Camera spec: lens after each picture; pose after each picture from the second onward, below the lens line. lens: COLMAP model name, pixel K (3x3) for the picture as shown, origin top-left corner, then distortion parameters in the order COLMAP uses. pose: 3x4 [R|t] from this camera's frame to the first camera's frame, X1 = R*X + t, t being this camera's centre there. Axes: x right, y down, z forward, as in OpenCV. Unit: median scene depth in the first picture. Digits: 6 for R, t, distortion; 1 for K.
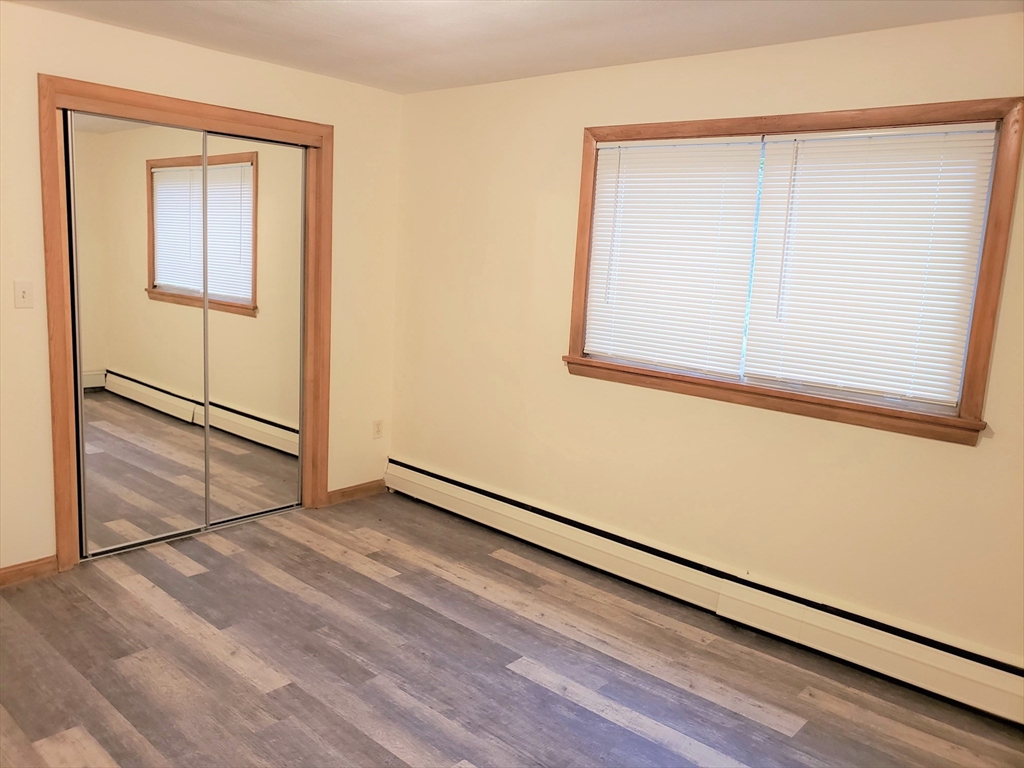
lens RADIAL K [[815.5, 0, 484.4], [0, 815.5, 377.0], [0, 0, 1]] dist [0.046702, -0.010378]
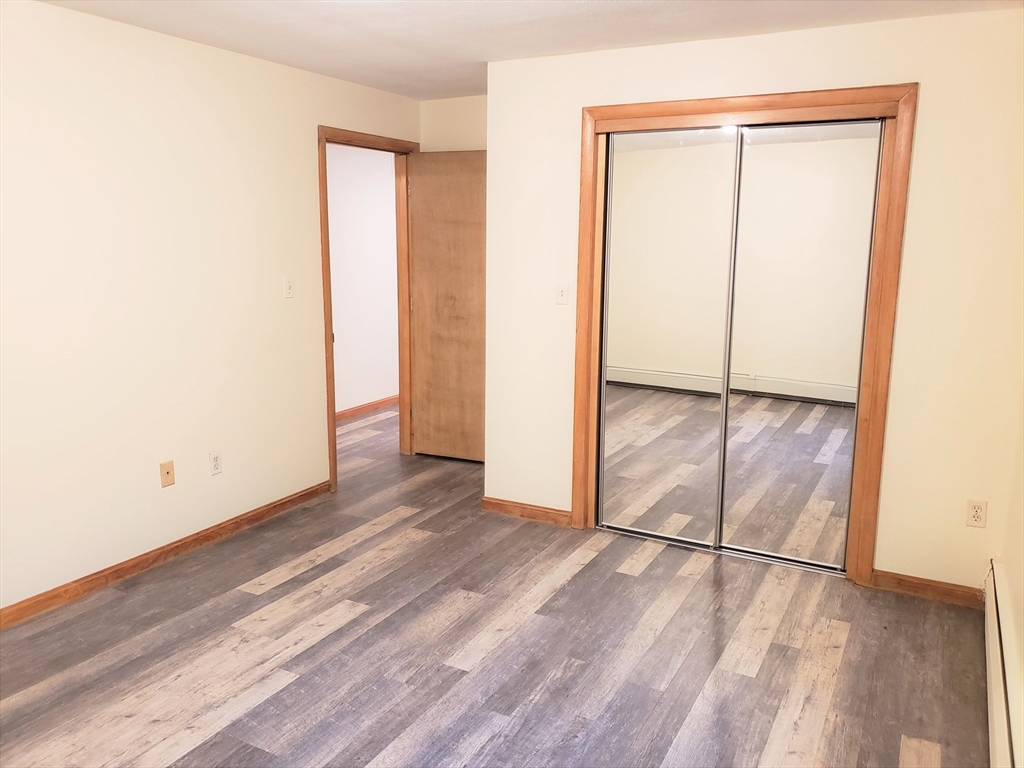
lens RADIAL K [[815.5, 0, 515.5], [0, 815.5, 364.6], [0, 0, 1]] dist [0.046702, -0.010378]
pose [[0.256462, 0.110003, -0.960274, 0.594200], [-0.153591, 0.985517, 0.071875, -0.068535], [0.954273, 0.129056, 0.269644, 0.616382]]
